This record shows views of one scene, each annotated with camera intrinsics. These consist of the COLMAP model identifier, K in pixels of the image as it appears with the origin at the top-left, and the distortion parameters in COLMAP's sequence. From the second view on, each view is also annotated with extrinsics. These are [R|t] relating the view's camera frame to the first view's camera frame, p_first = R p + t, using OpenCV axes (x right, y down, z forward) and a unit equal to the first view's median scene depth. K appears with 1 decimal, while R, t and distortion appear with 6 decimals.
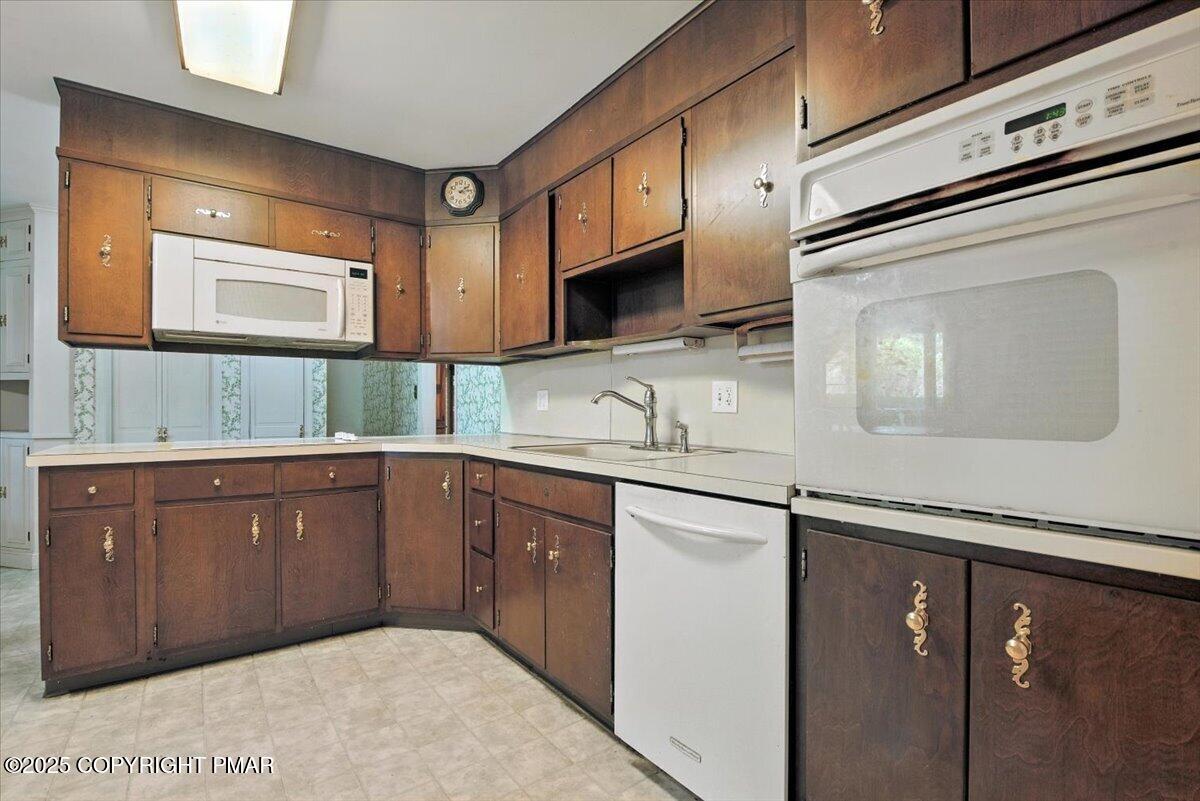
lens RADIAL K [[549.0, 0, 599.8], [0, 549.0, 408.0], [0, 0, 1]] dist [-0.021286, 0.001626]
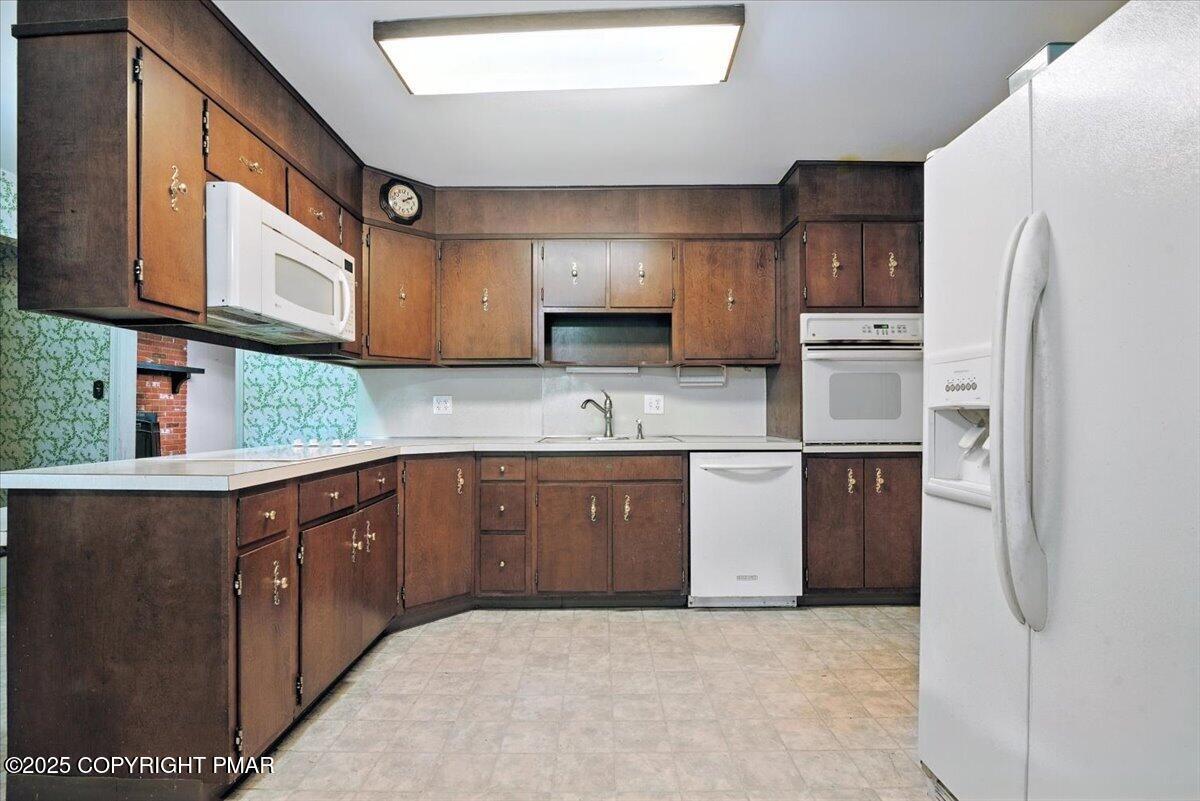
lens RADIAL K [[549.0, 0, 598.2], [0, 549.0, 406.0], [0, 0, 1]] dist [-0.021286, 0.001626]
pose [[0.600515, 0.008823, 0.799565, -1.150757], [0.002117, 0.999918, -0.012624, 0.004877], [-0.799611, 0.009274, 0.600447, 0.131206]]
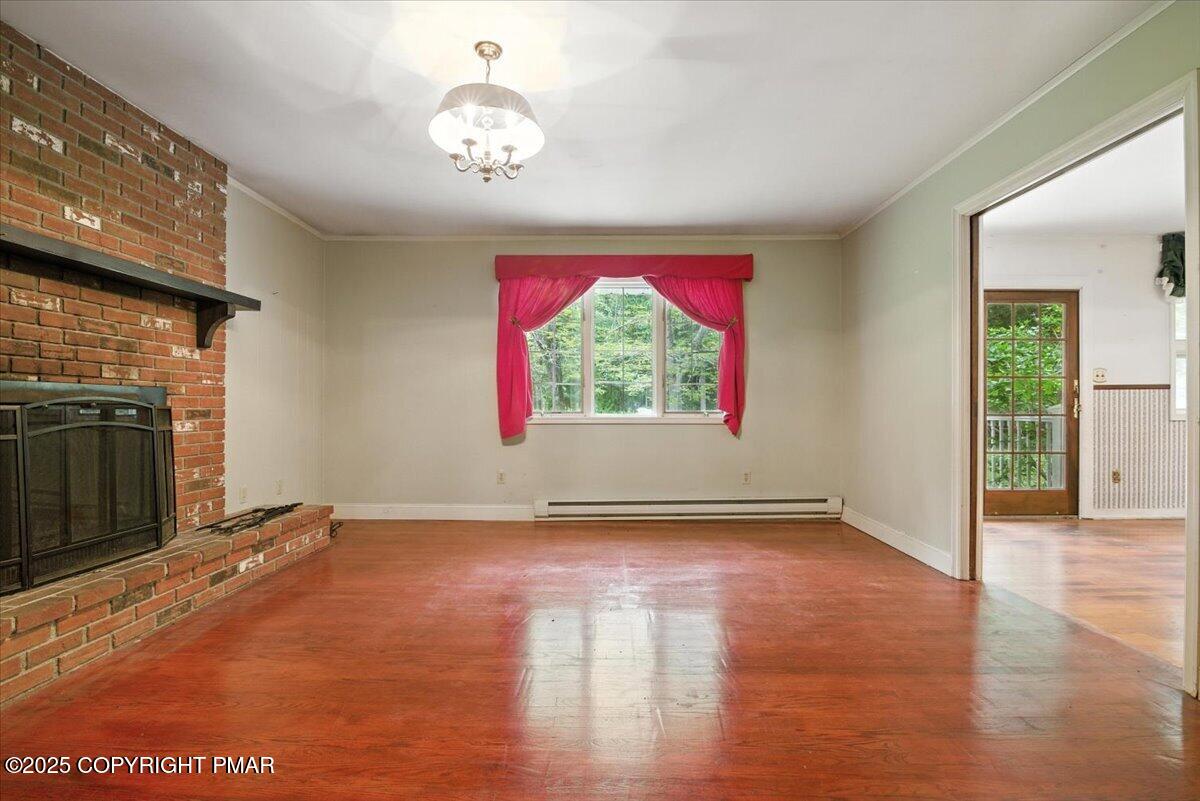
lens RADIAL K [[549.0, 0, 600.8], [0, 549.0, 405.5], [0, 0, 1]] dist [-0.021286, 0.001626]
pose [[0.598352, -0.000158, 0.801233, -0.682639], [-0.000827, 0.999999, 0.000815, 0.042573], [-0.801233, -0.001151, 0.598351, 2.086280]]
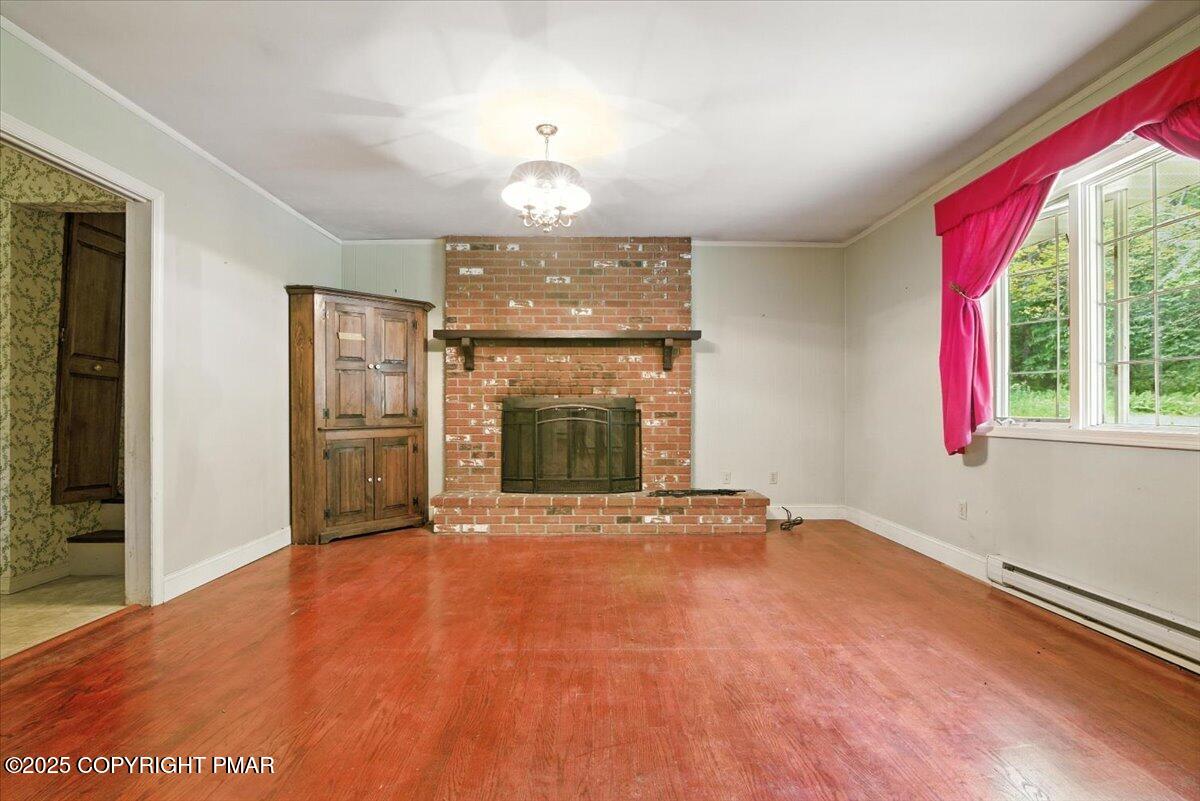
lens RADIAL K [[549.0, 0, 602.6], [0, 549.0, 403.0], [0, 0, 1]] dist [-0.021286, 0.001626]
pose [[0.819253, -0.007873, -0.573378, 0.838771], [0.002653, 0.999947, -0.009940, 0.041850], [0.573426, 0.006622, 0.819231, 1.882413]]
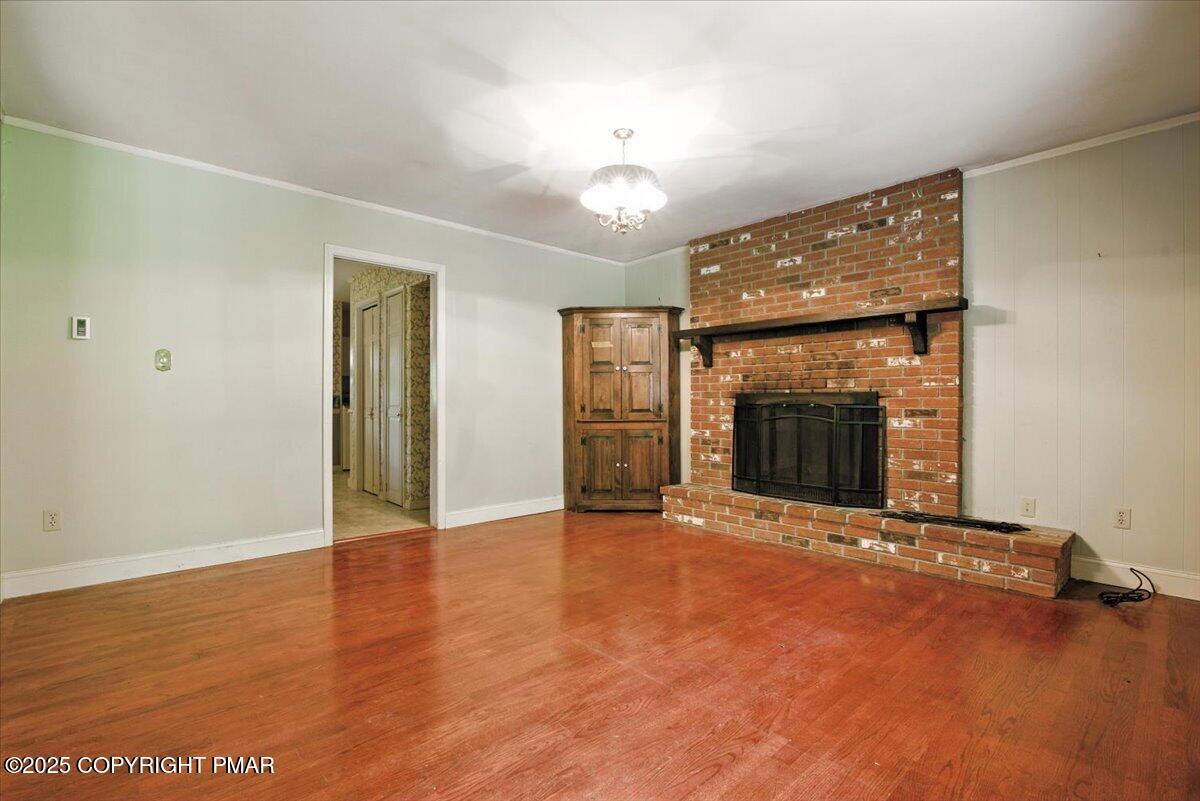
lens RADIAL K [[549.0, 0, 603.0], [0, 549.0, 401.1], [0, 0, 1]] dist [-0.021286, 0.001626]
pose [[0.110491, -0.008007, -0.993845, 1.305810], [-0.000390, 0.999967, -0.008100, 0.045094], [0.993877, 0.001283, 0.110484, 2.661181]]
